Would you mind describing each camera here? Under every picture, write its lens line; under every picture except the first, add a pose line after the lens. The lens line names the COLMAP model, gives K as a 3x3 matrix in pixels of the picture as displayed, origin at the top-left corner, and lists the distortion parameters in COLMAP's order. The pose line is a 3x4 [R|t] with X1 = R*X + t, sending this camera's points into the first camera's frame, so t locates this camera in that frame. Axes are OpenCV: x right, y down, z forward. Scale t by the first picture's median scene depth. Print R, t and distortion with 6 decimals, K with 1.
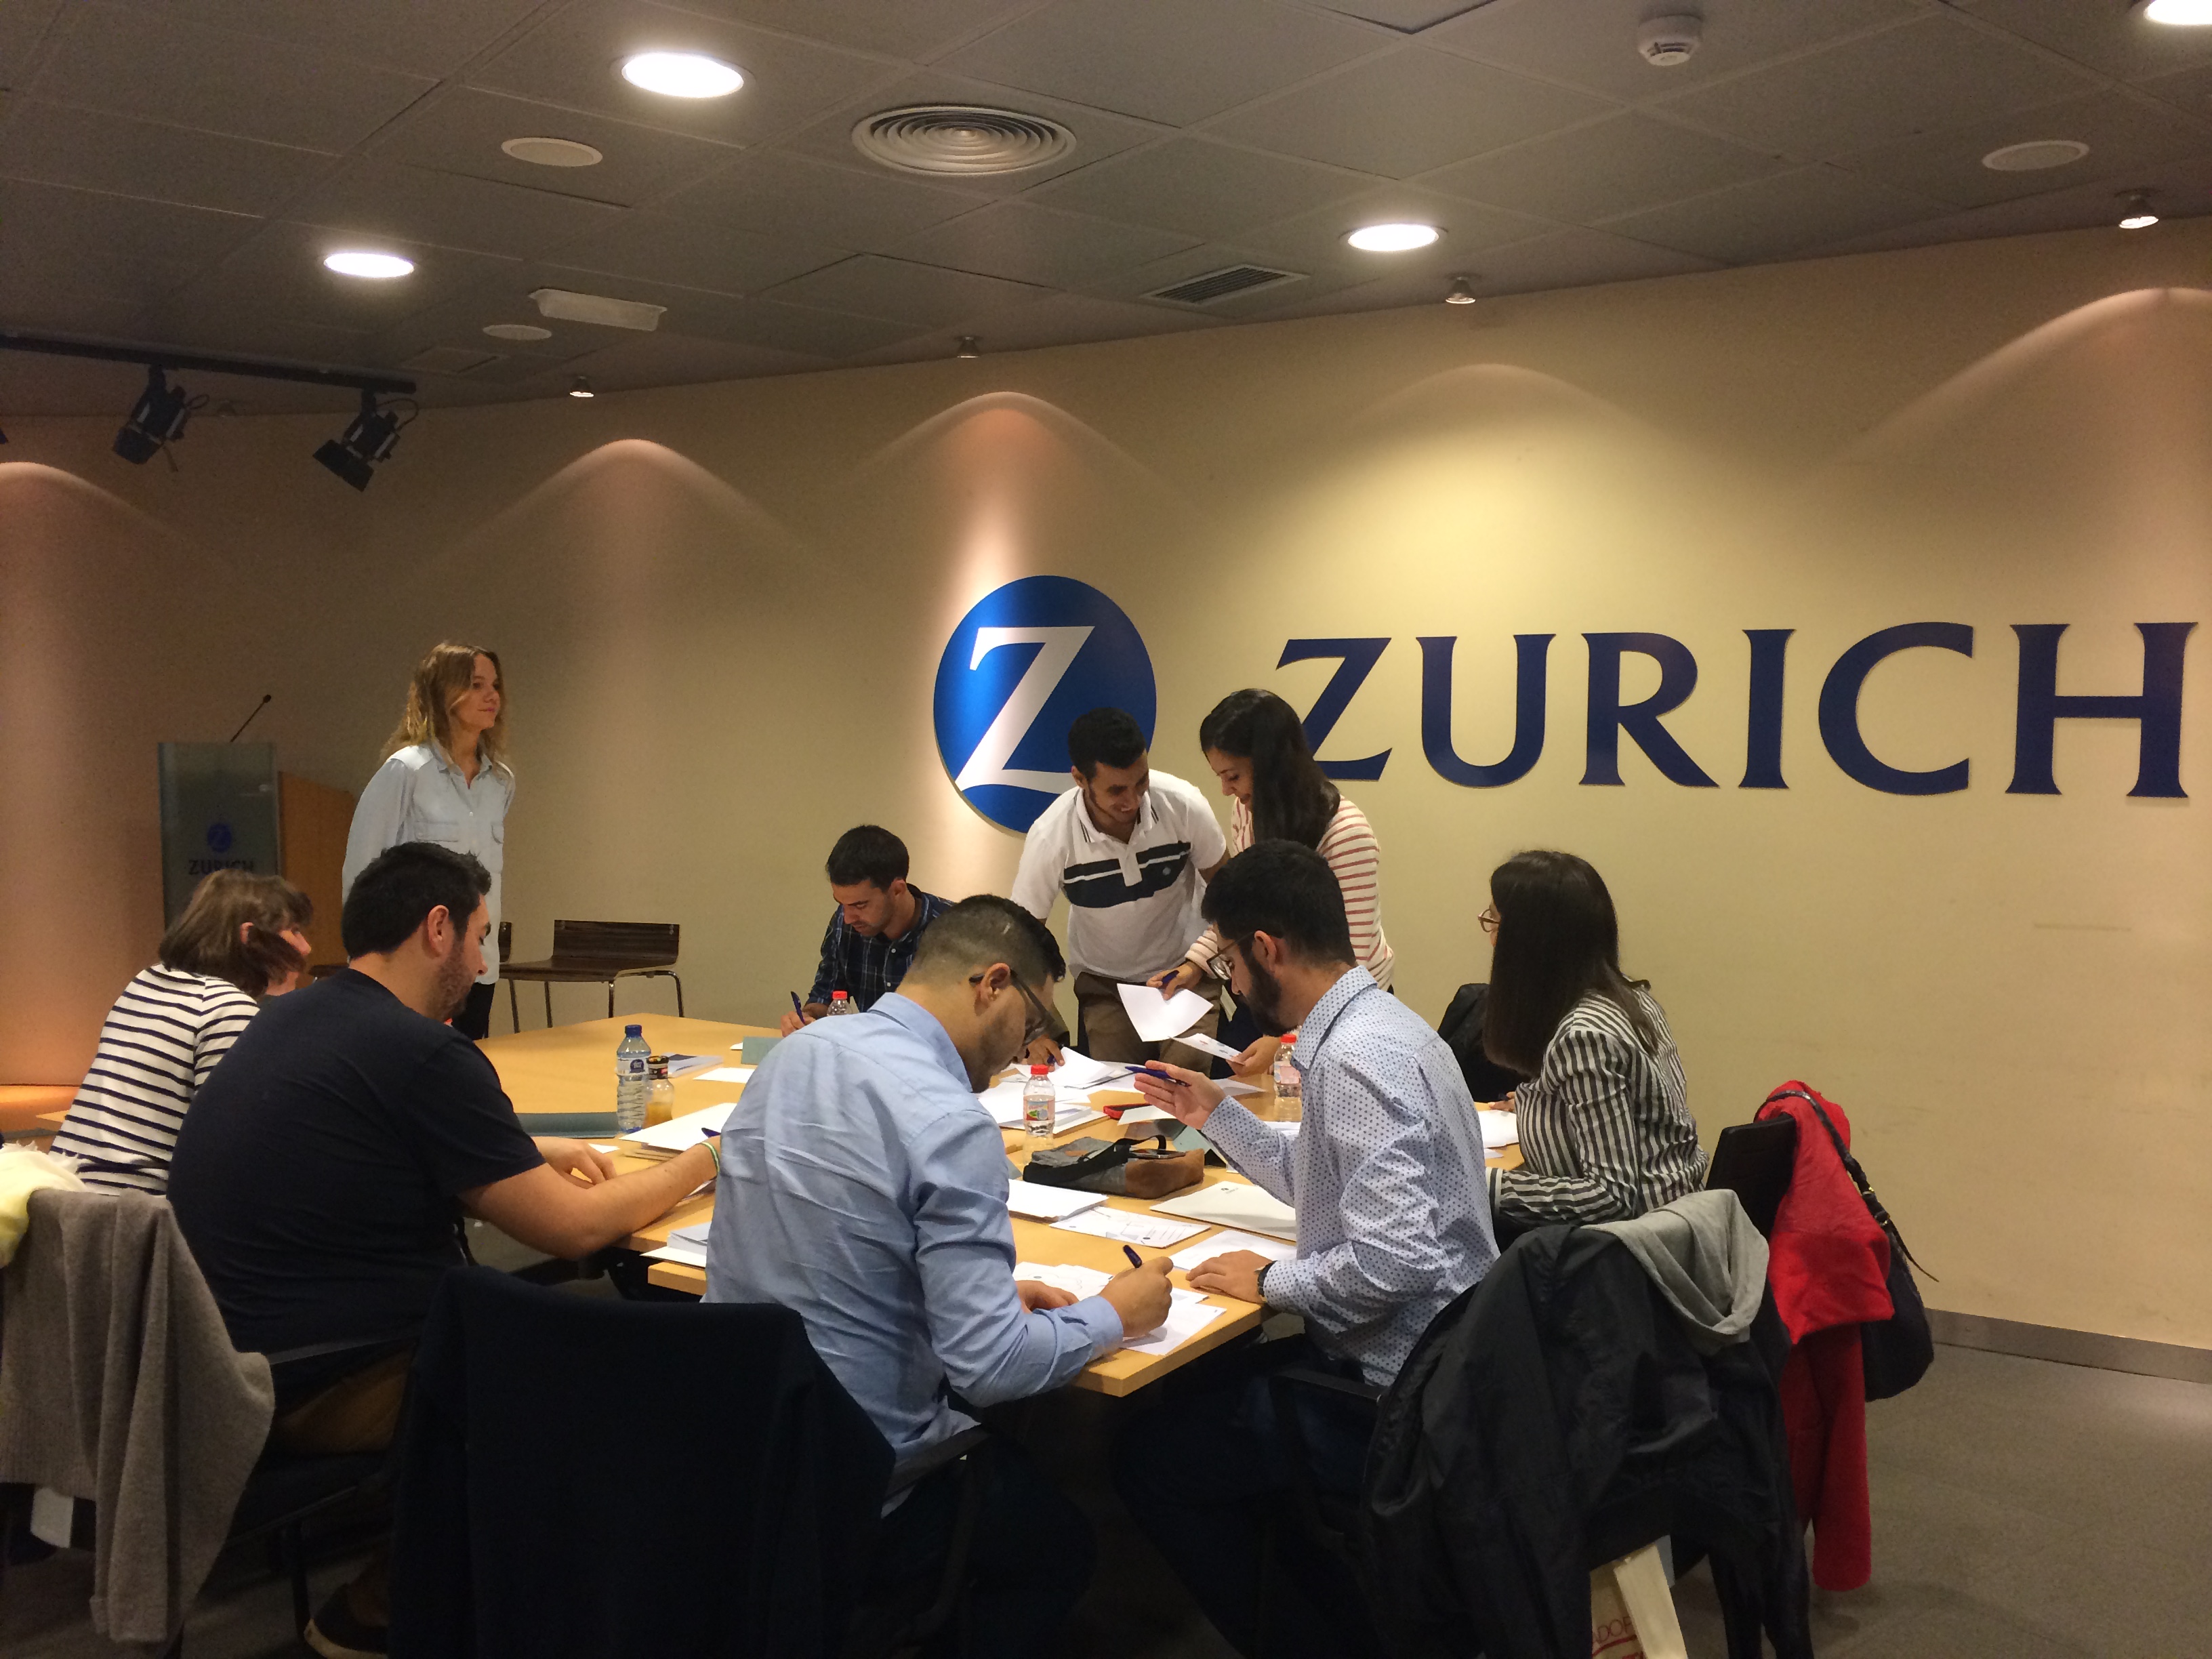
lens RADIAL K [[1878.9, 0, 1101.7], [0, 1878.9, 819.2], [0, 0, 1]] dist [0.090967, -0.117137]
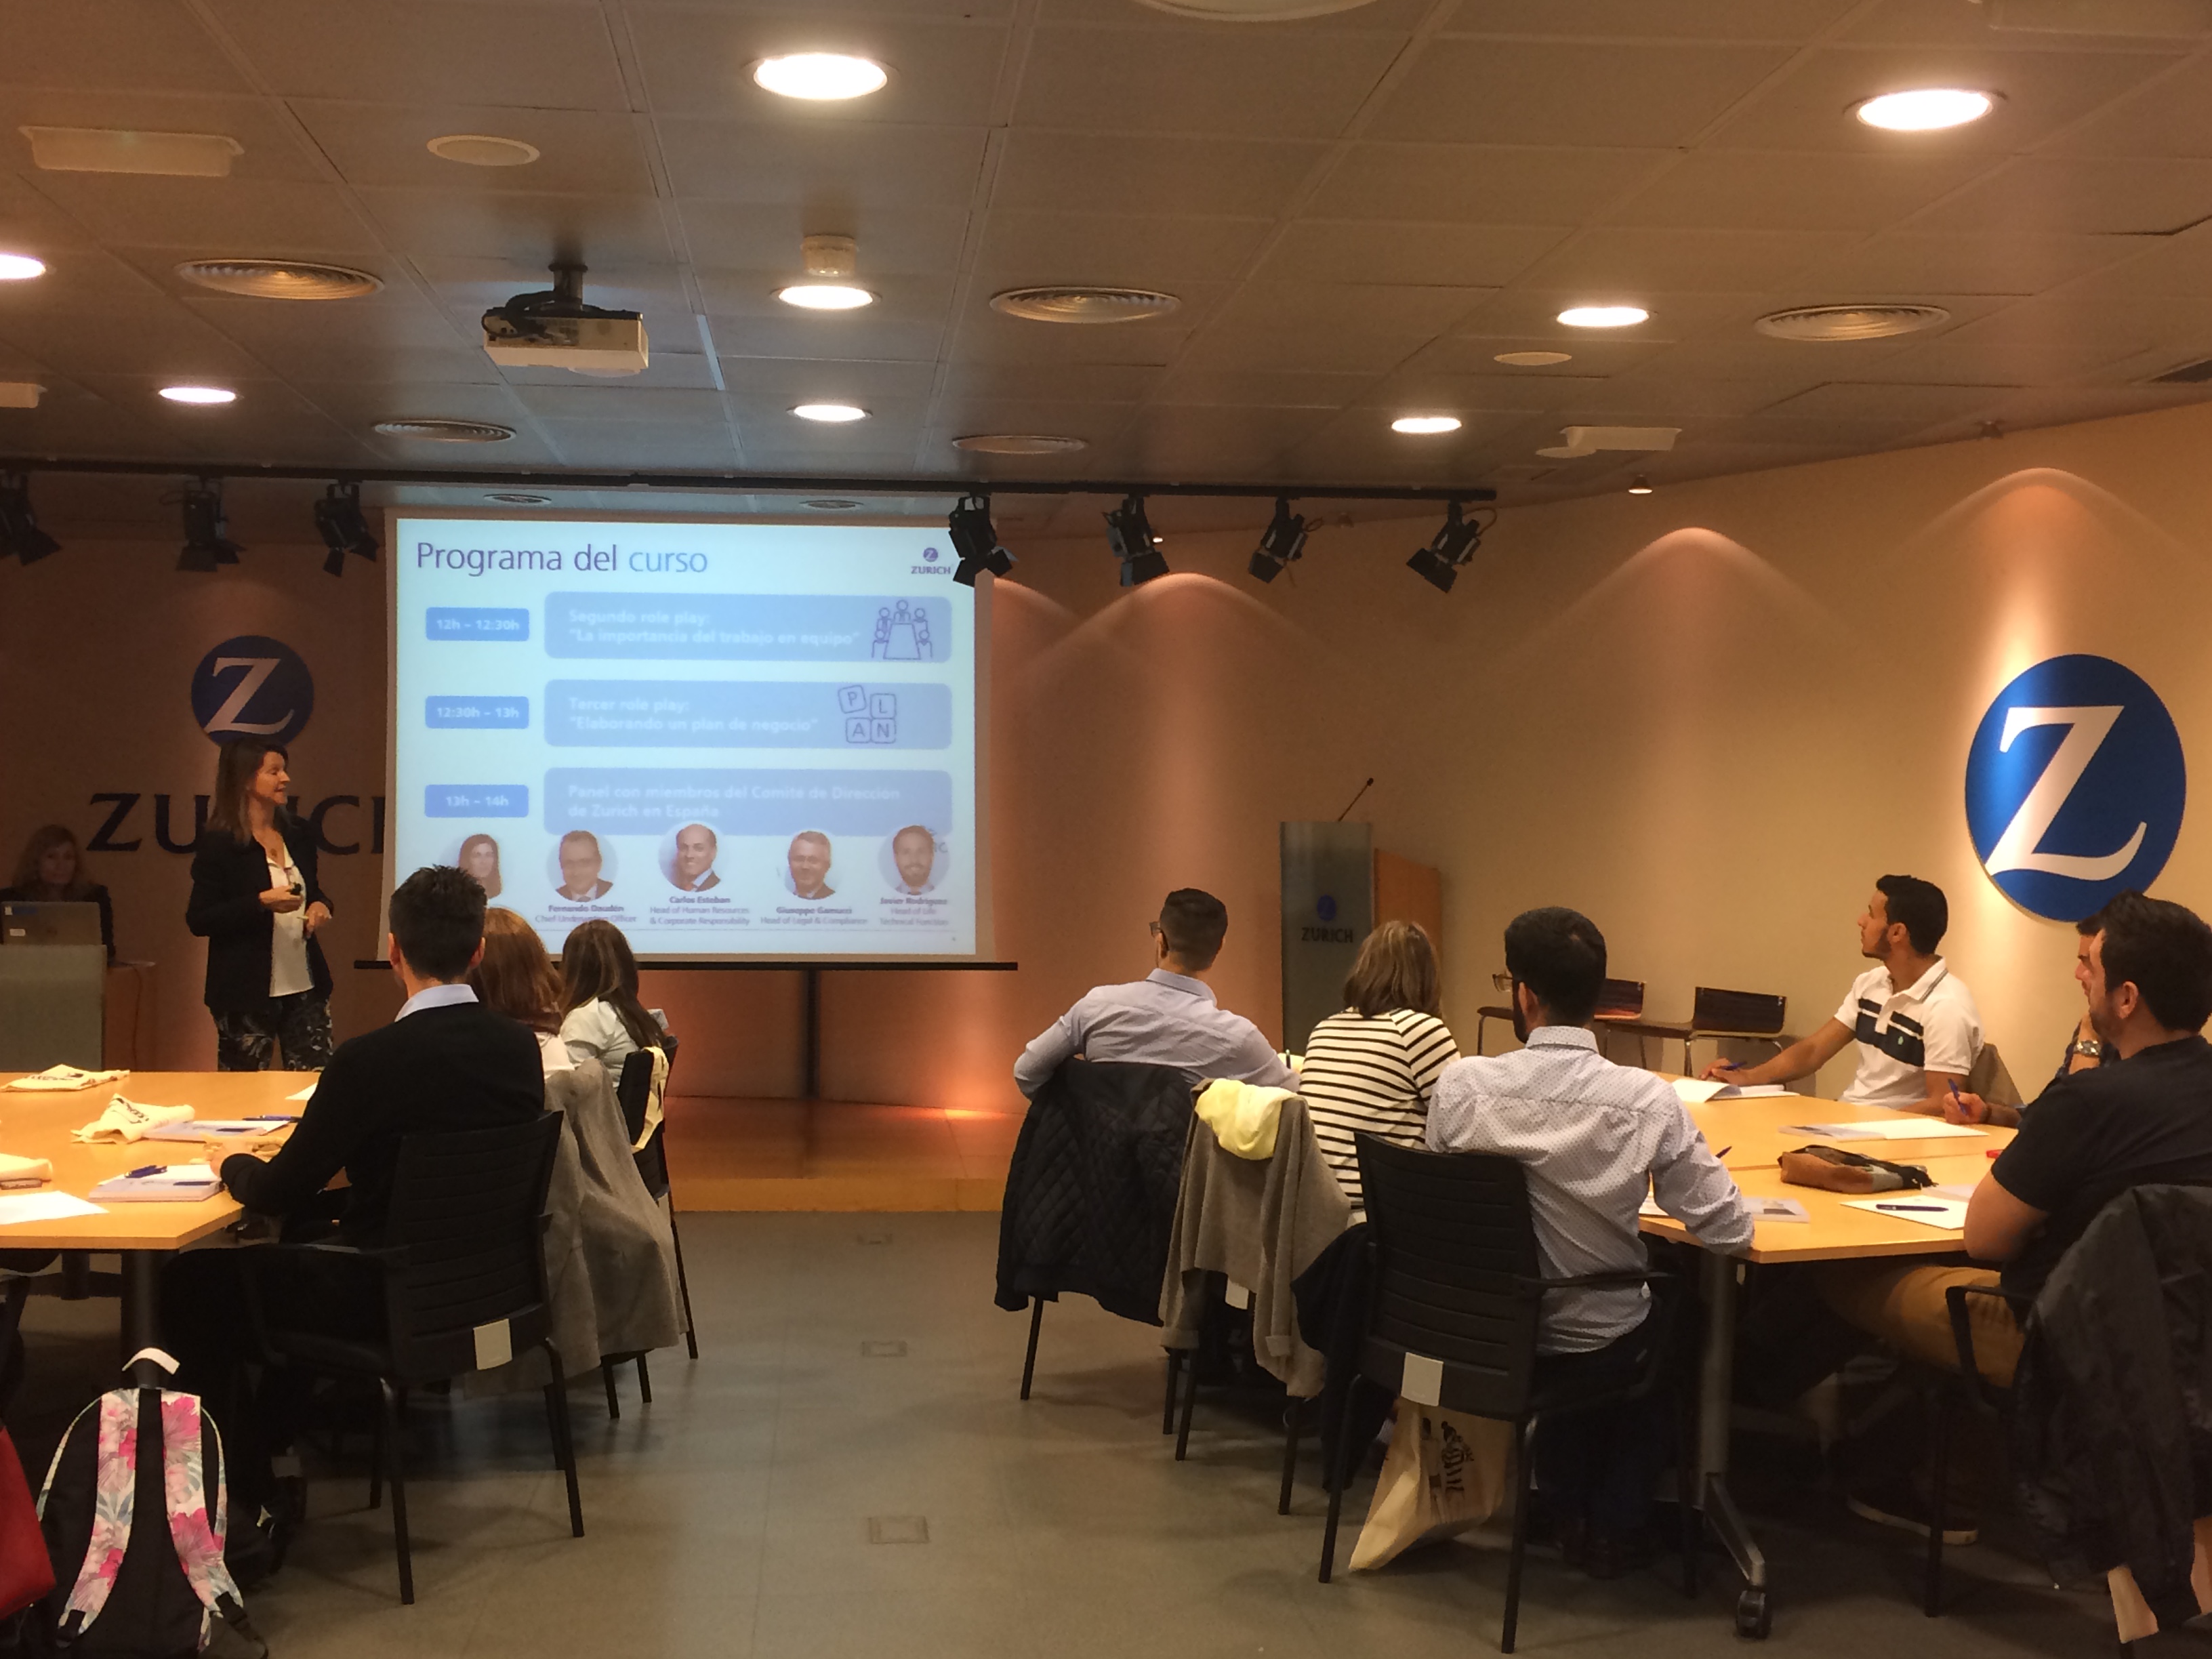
lens RADIAL K [[2592.9, 0, 1104.2], [0, 2592.9, 819.4], [0, 0, 1]] dist [0.071696, -0.055270]
pose [[0.850102, 0.006688, -0.526576, 0.277539], [-0.029518, 0.998952, -0.034967, 0.018919], [0.525790, 0.045269, 0.849409, -0.439806]]
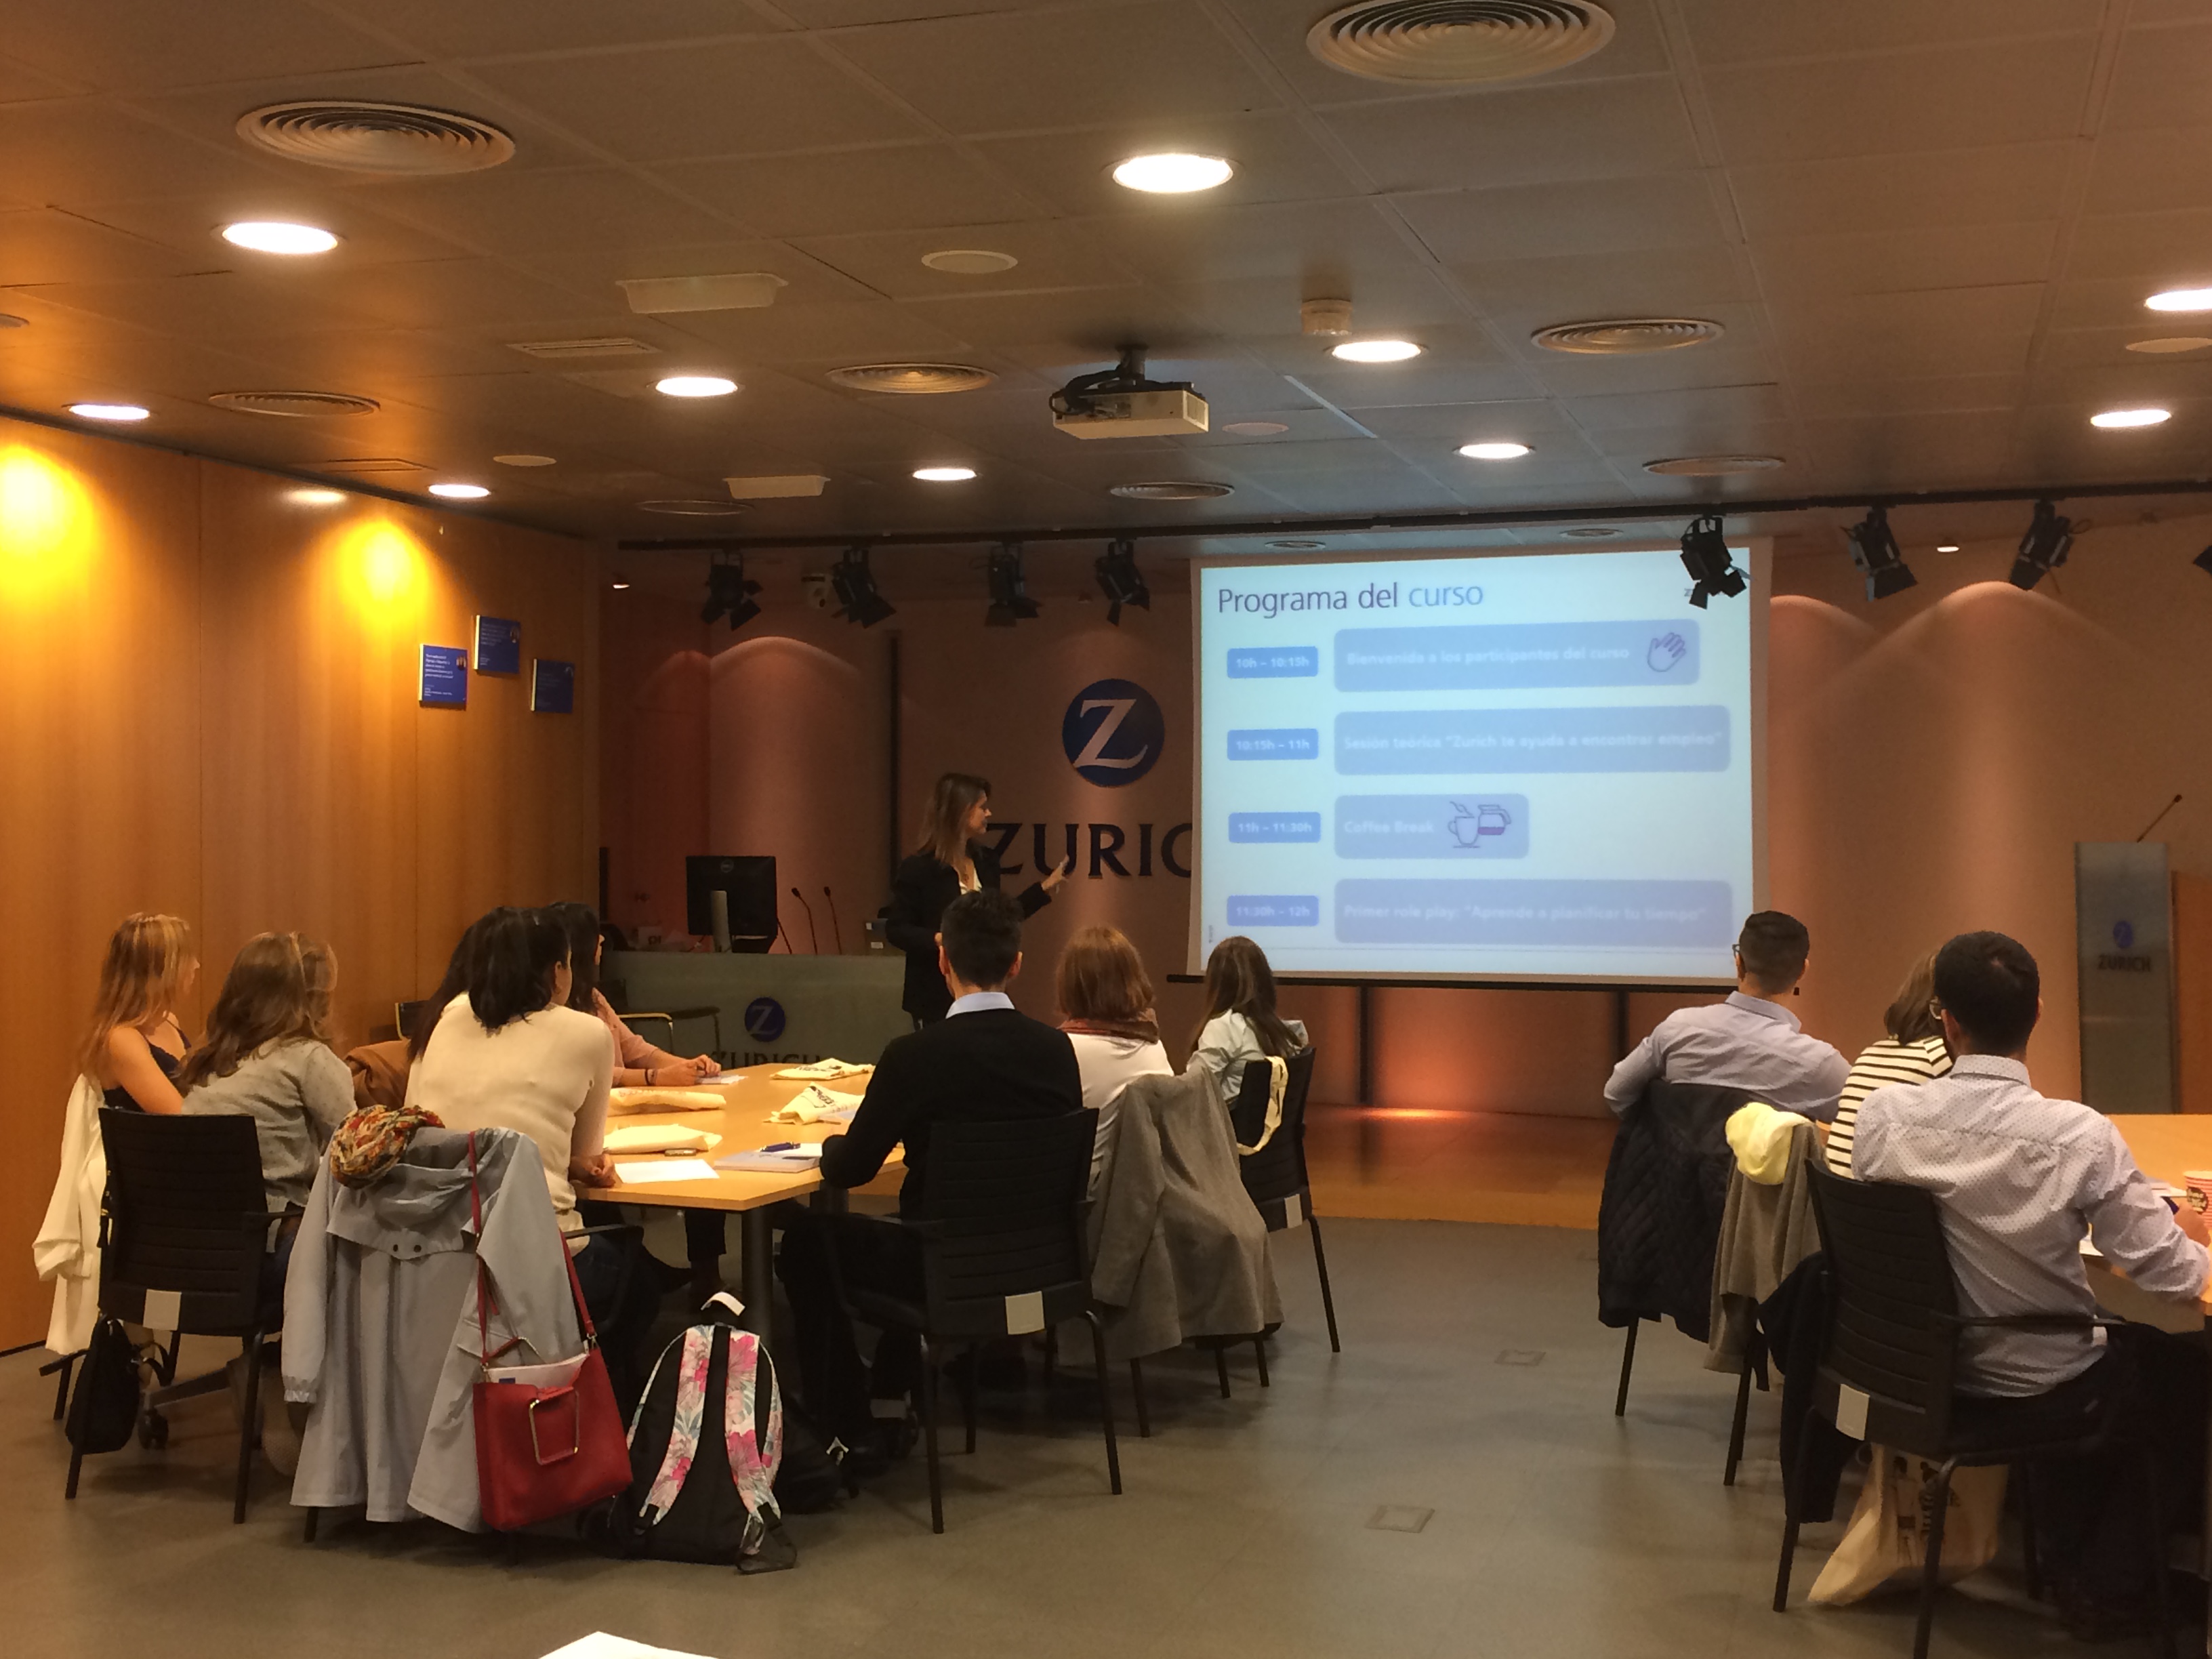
lens RADIAL K [[2592.9, 0, 1104.2], [0, 2592.9, 819.4], [0, 0, 1]] dist [0.071696, -0.055270]
pose [[0.573367, -0.005186, -0.819282, 0.481250], [-0.034640, 0.998932, -0.030566, 0.012685], [0.818566, 0.045906, 0.572576, -0.333397]]
